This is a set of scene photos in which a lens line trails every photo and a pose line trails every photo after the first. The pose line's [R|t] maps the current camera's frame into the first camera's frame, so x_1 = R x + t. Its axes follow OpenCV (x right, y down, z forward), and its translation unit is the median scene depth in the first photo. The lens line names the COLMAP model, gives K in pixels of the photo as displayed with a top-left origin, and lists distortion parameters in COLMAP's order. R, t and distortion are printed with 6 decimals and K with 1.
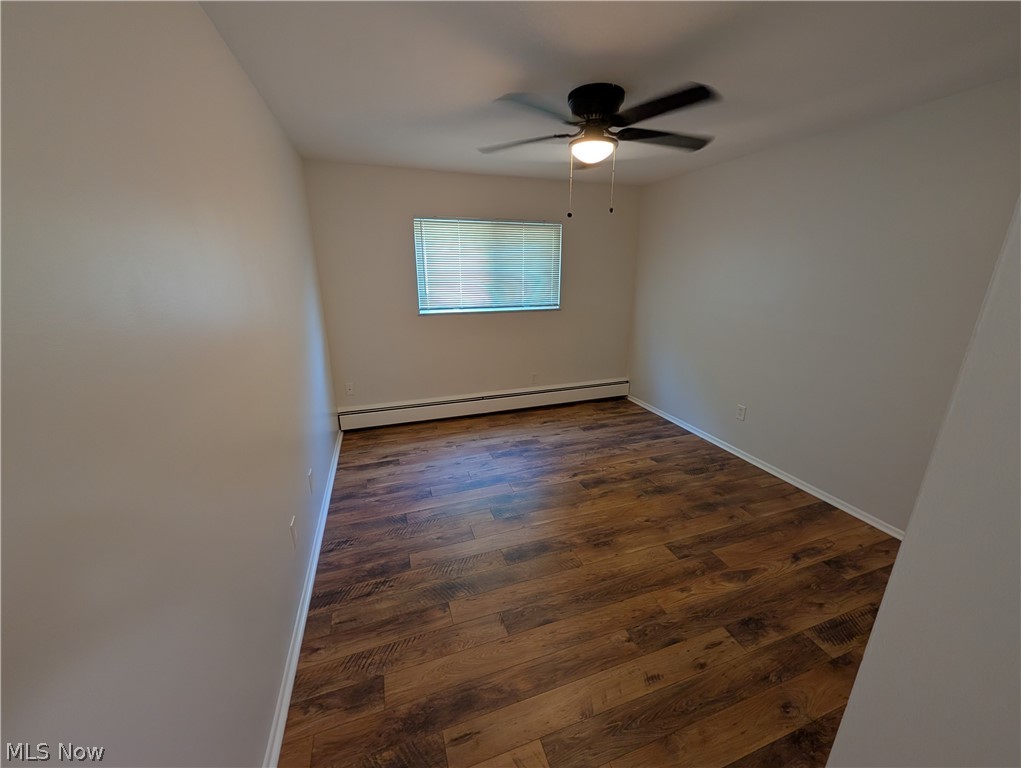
lens RADIAL K [[388.8, 0, 510.5], [0, 388.8, 384.0], [0, 0, 1]] dist [0.000346, 0.000496]
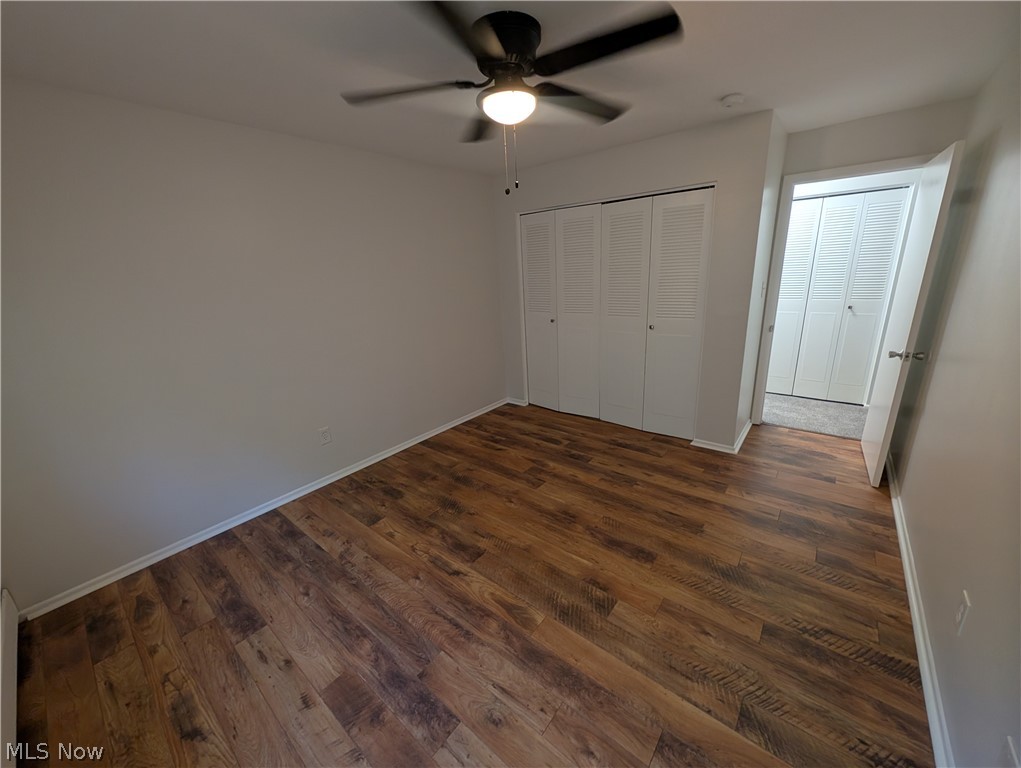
lens RADIAL K [[388.8, 0, 510.5], [0, 388.8, 384.0], [0, 0, 1]] dist [0.000346, 0.000496]
pose [[-0.529945, -0.221151, 0.818688, -0.394649], [0.292705, 0.858368, 0.421340, -0.329037], [-0.795916, 0.462921, -0.390156, 1.123789]]
